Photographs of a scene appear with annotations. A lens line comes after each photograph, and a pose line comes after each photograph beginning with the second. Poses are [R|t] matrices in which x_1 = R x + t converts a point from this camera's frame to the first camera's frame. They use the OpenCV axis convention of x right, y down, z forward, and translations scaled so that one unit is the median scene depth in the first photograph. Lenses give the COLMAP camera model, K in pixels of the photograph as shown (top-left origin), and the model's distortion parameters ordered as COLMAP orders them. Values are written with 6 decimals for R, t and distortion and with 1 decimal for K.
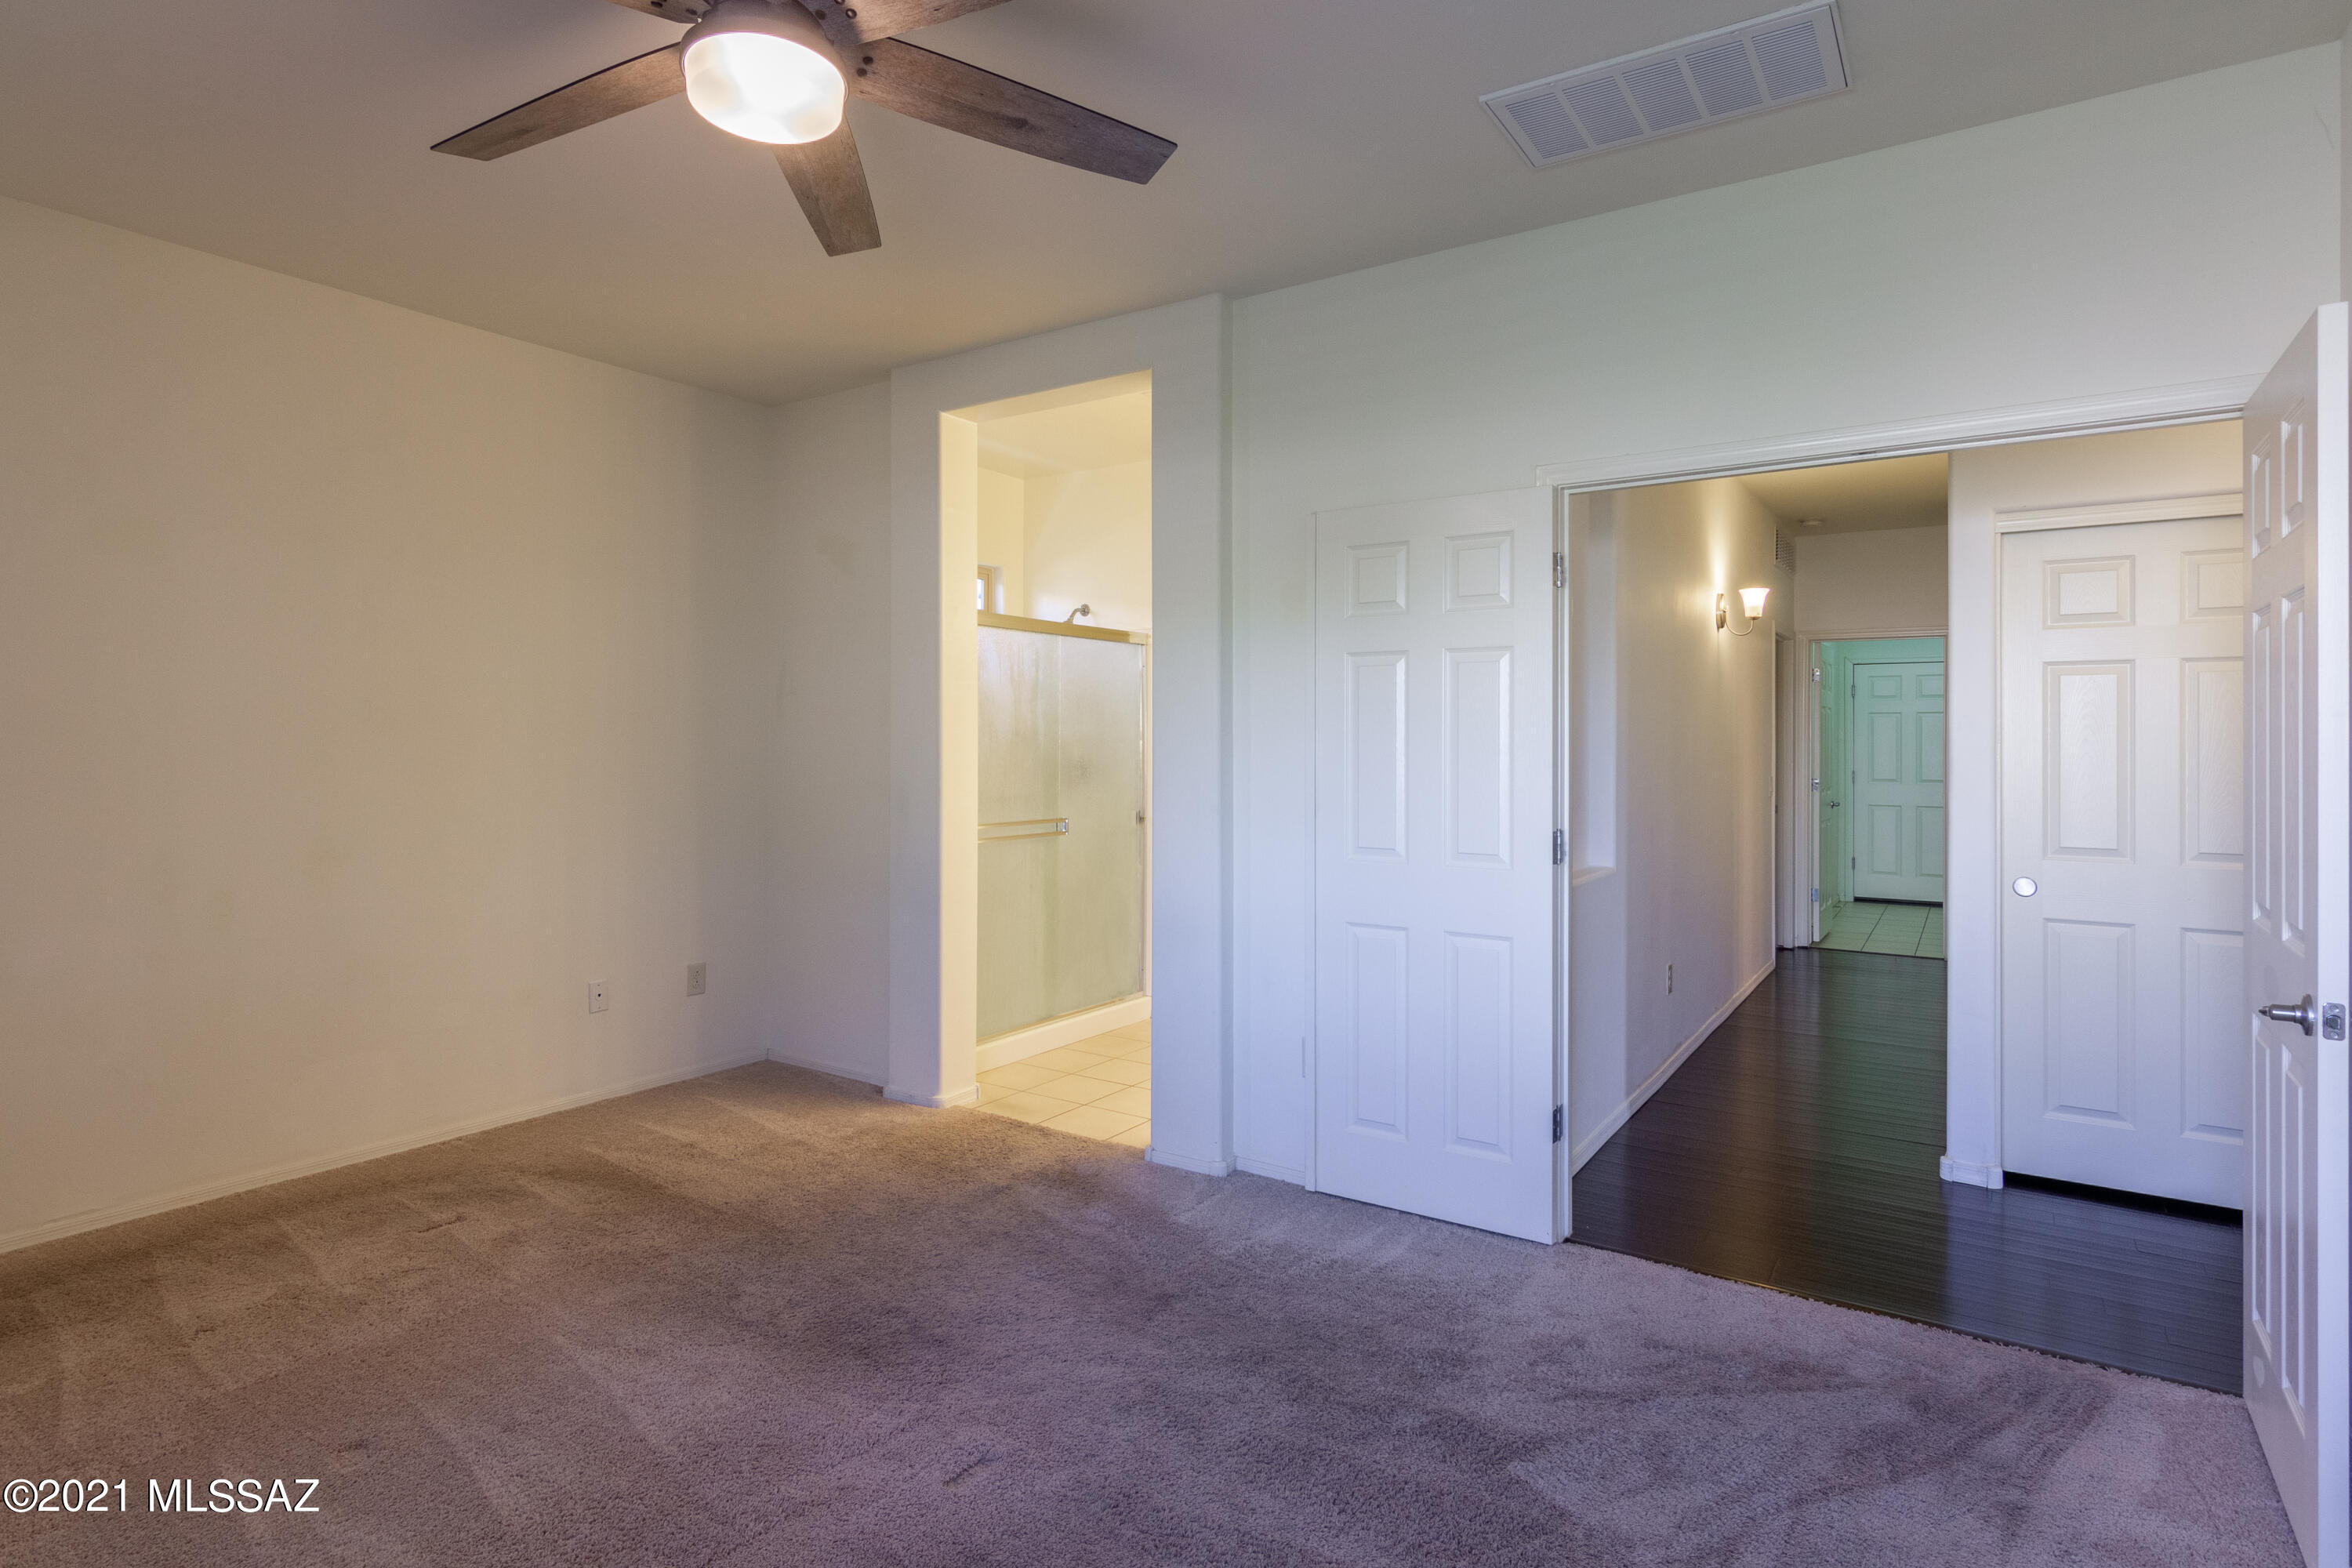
lens RADIAL K [[1264.3, 0, 1143.0], [0, 1264.3, 740.5], [0, 0, 1]] dist [0.000512, -0.000196]
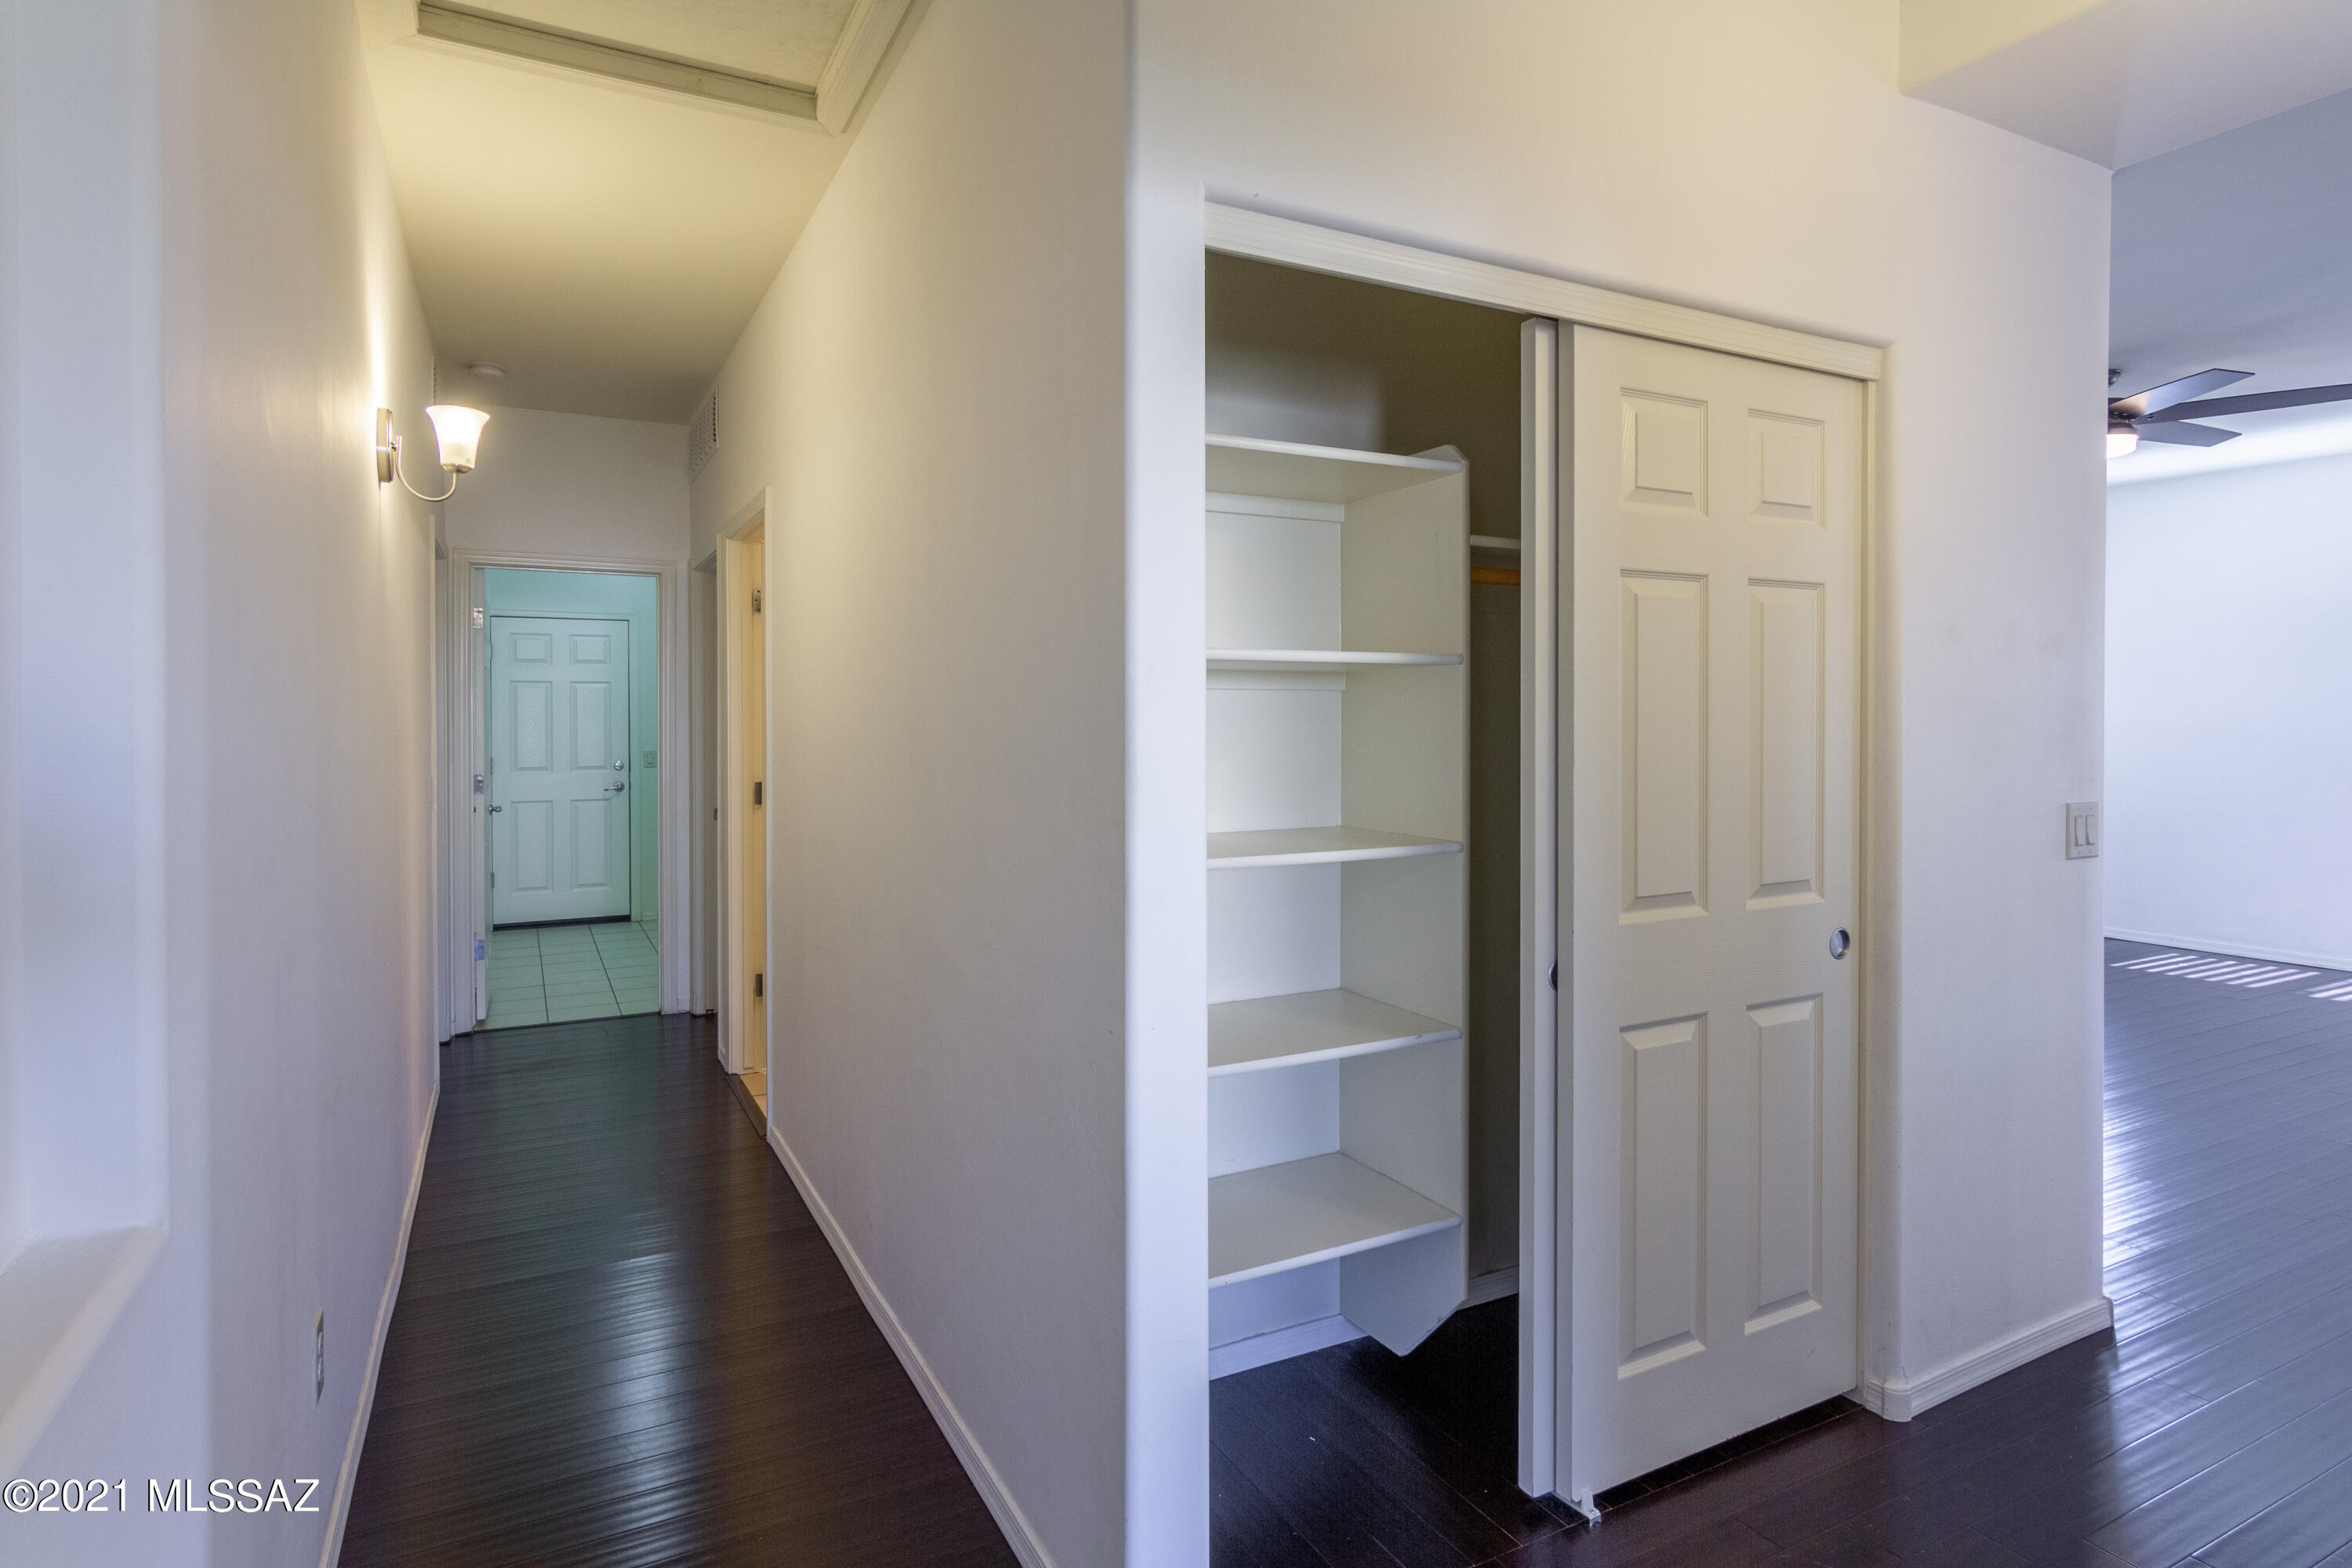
lens RADIAL K [[1264.3, 0, 1143.0], [0, 1264.3, 740.5], [0, 0, 1]] dist [0.000512, -0.000196]
pose [[0.498608, -0.017222, 0.866657, 0.184771], [0.000924, 0.999813, 0.019337, -0.000601], [-0.866827, -0.008841, 0.498530, 0.514113]]
